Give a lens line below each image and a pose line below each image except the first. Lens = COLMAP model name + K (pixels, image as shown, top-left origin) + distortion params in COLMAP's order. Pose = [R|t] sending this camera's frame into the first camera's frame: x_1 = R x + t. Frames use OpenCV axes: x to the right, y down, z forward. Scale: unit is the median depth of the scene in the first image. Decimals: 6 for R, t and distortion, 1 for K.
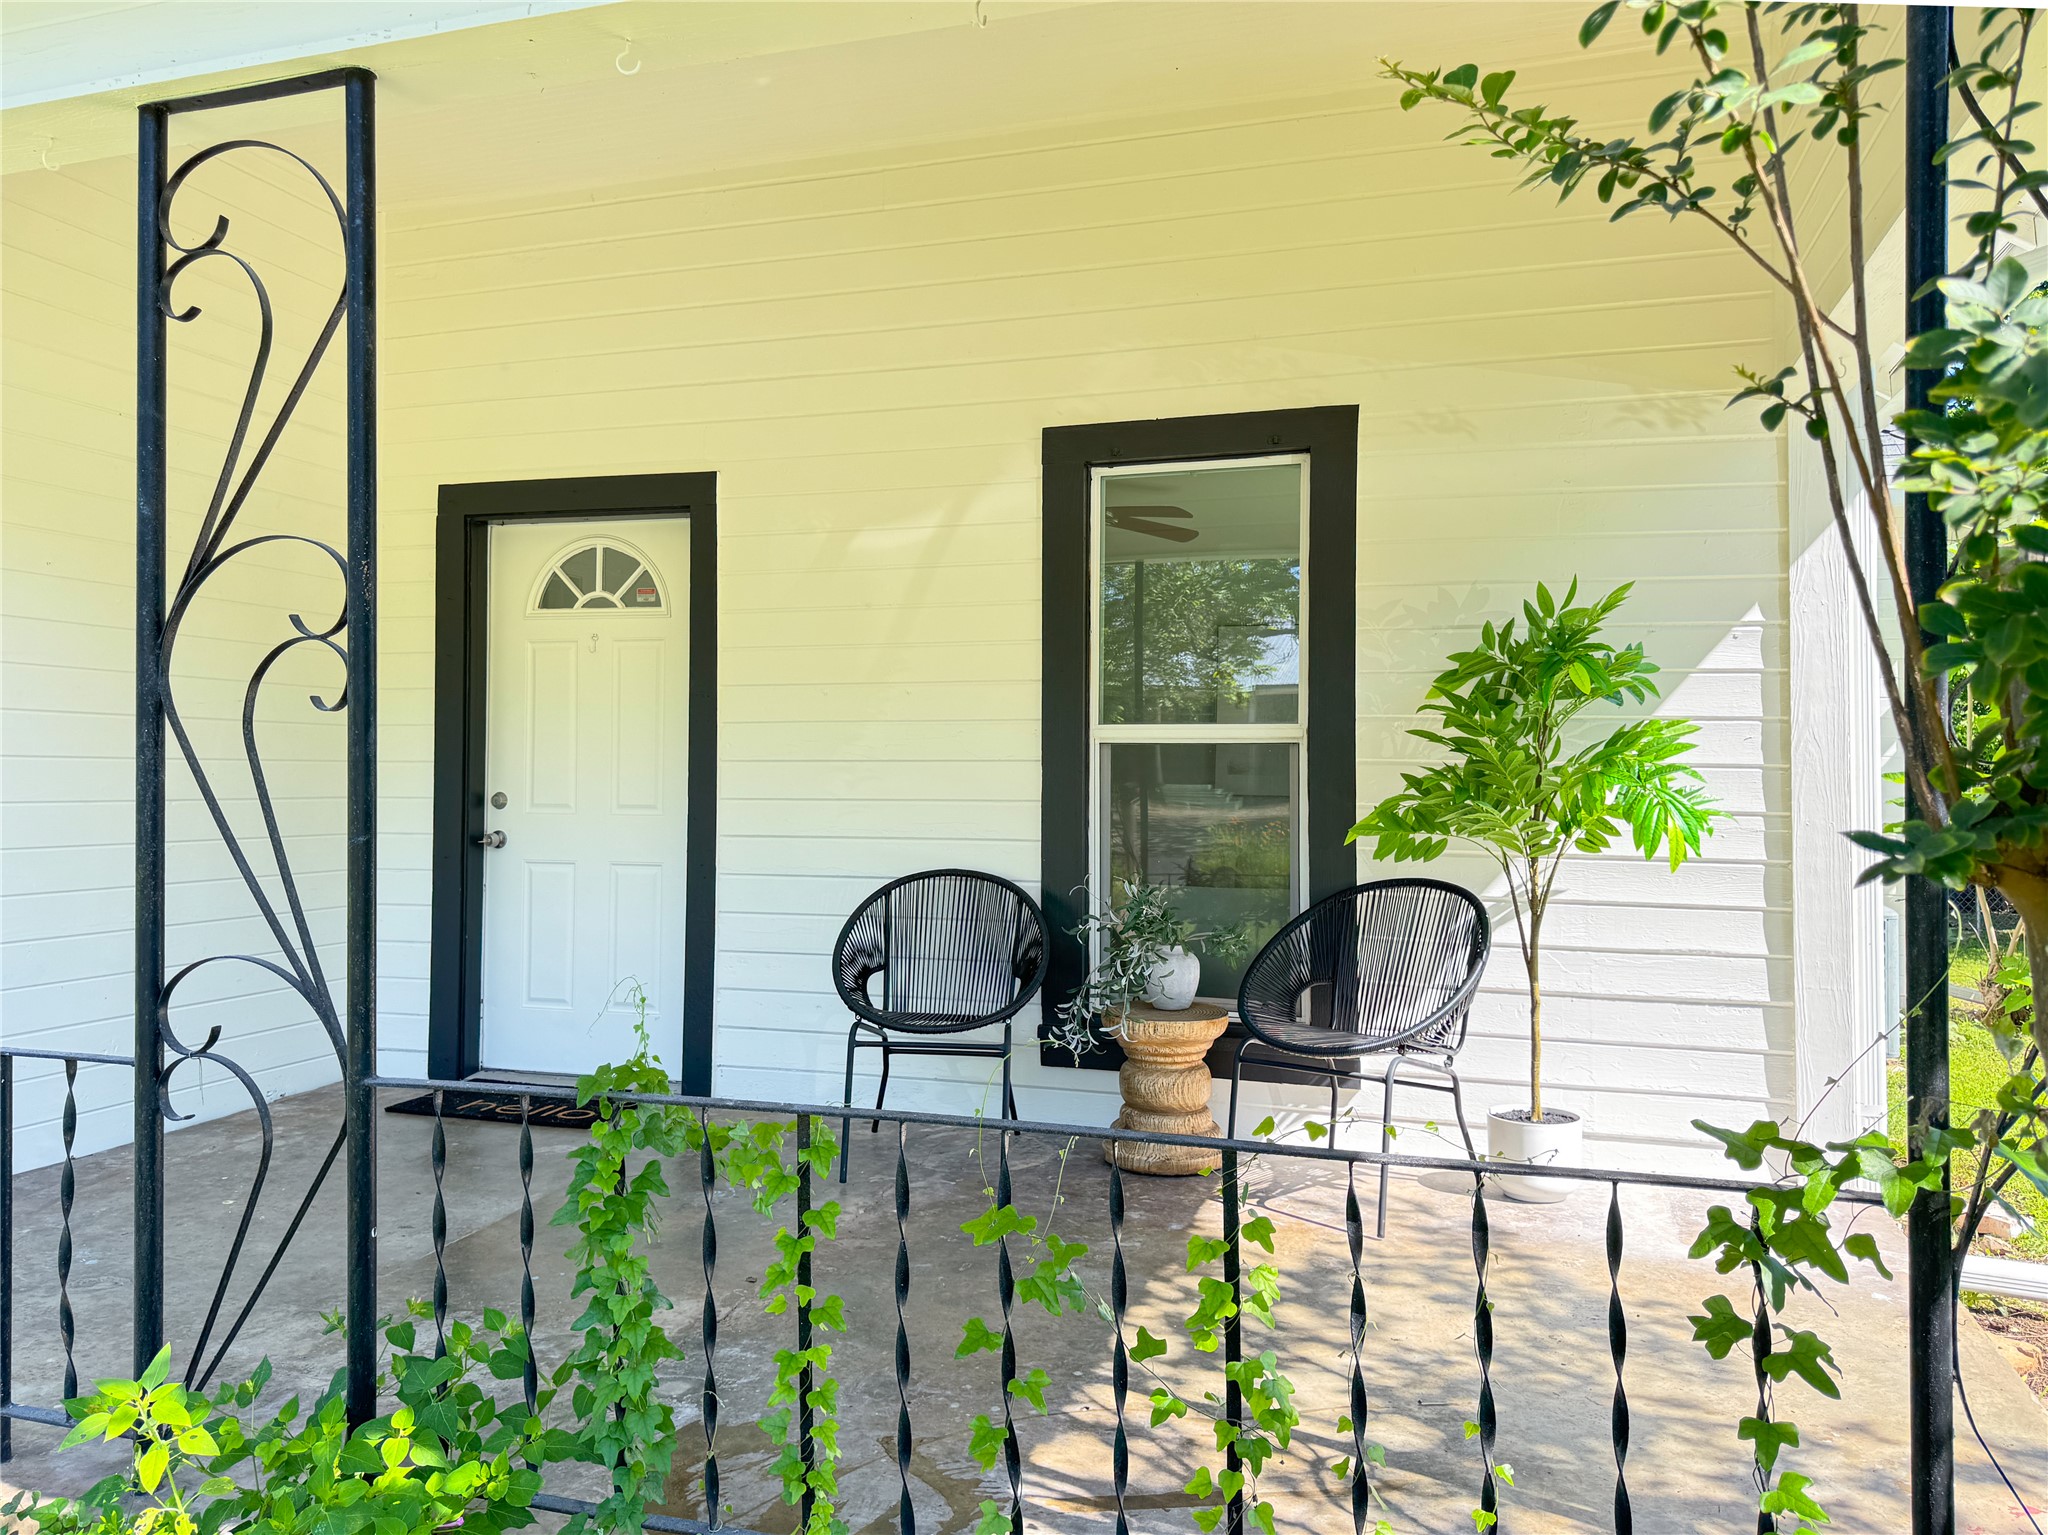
lens RADIAL K [[1427.2, 0, 1084.8], [0, 1427.2, 755.1], [0, 0, 1]] dist [0.082916, -0.103809]
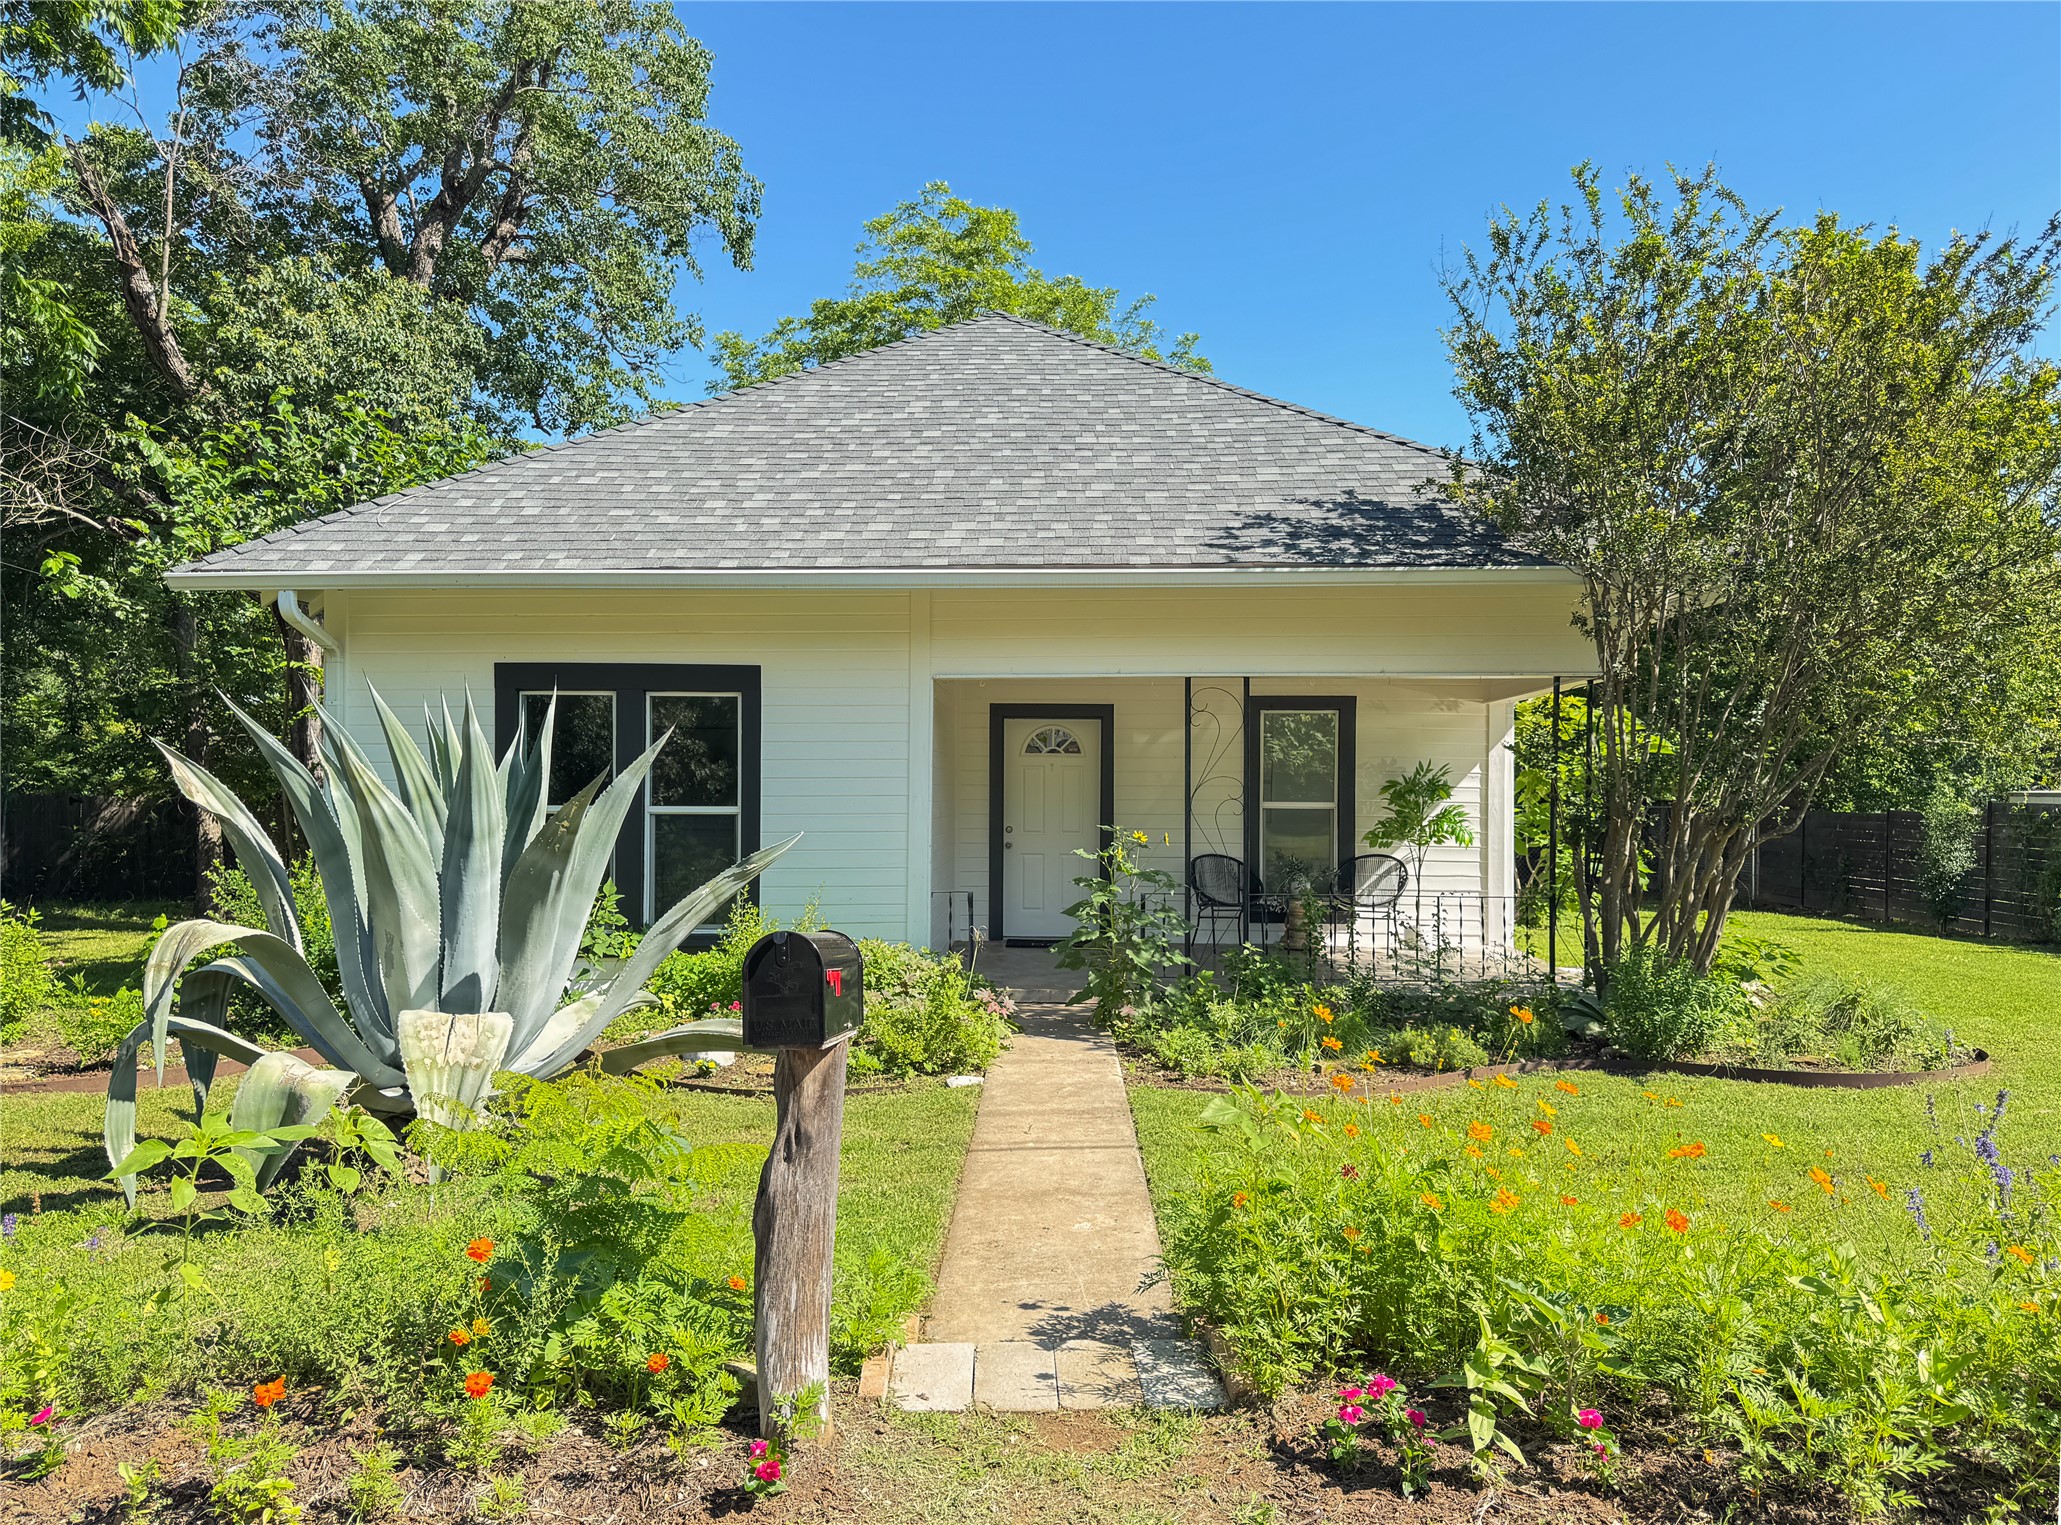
lens RADIAL K [[1485.5, 0, 1043.3], [0, 1485.5, 815.3], [0, 0, 1]] dist [0.051527, -0.075118]
pose [[0.965318, -0.007232, 0.260976, -1.285001], [-0.002789, 0.999273, 0.038010, -0.115729], [-0.261062, -0.037419, 0.964597, -1.876415]]
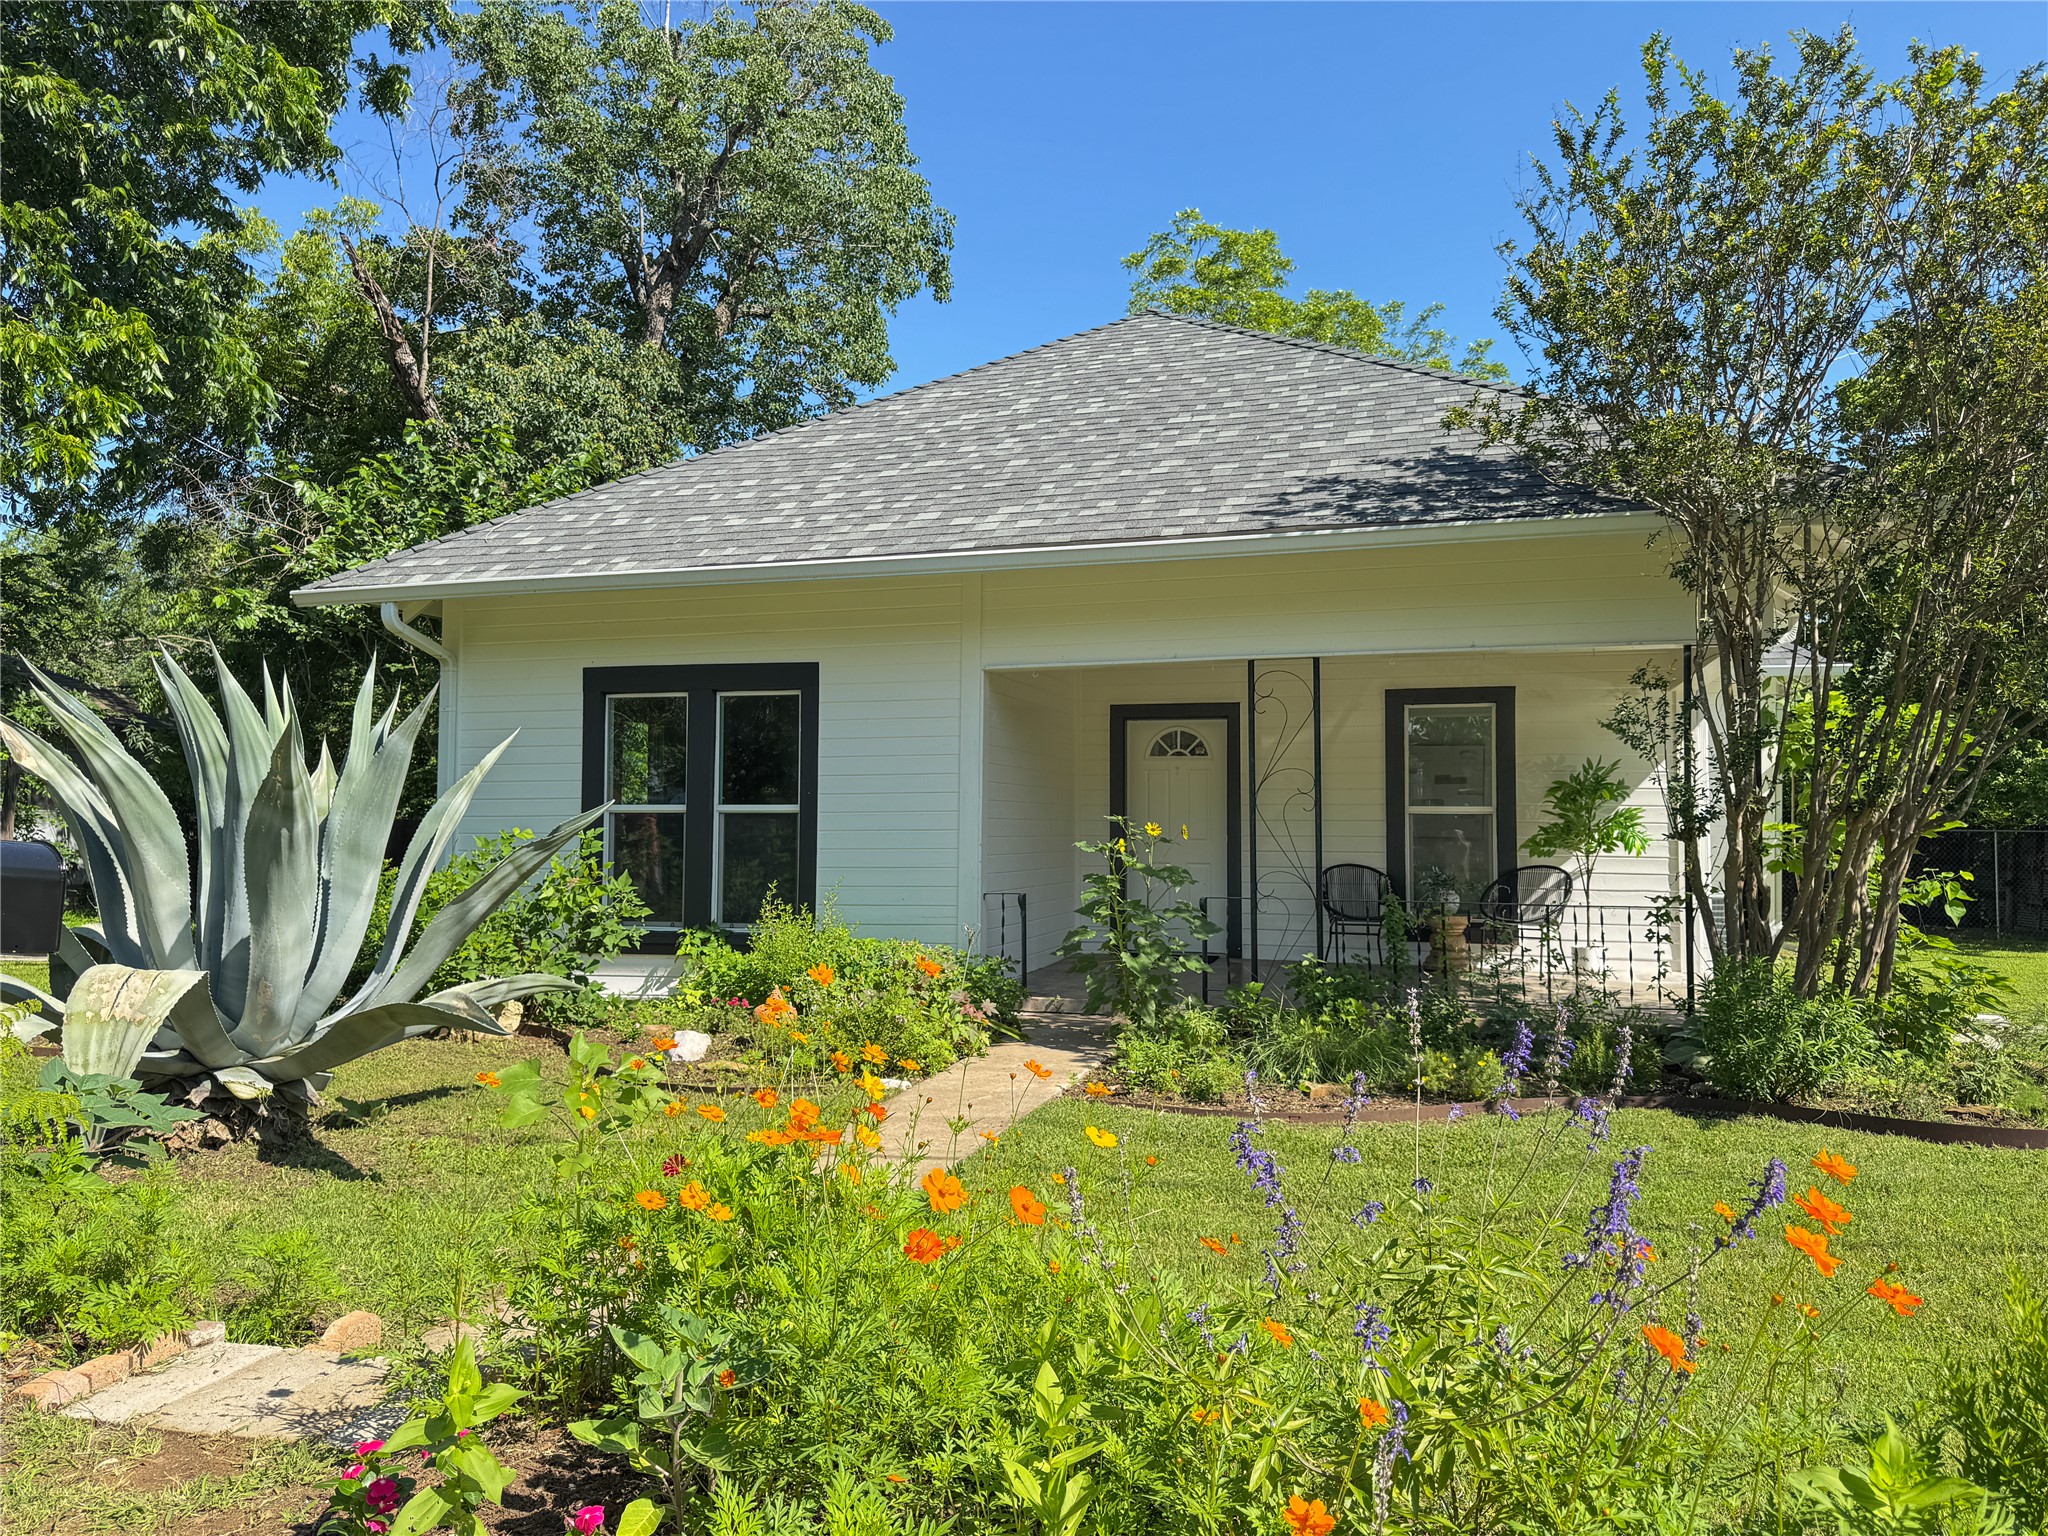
lens RADIAL K [[1459.2, 0, 1024.0], [0, 1459.2, 768.0], [0, 0, 1]] dist [0.067821, -0.115523]
pose [[0.999992, -0.003788, 0.000949, -0.741872], [0.003807, 0.999760, -0.021570, -0.039771], [-0.000867, 0.021574, 0.999767, -1.757568]]
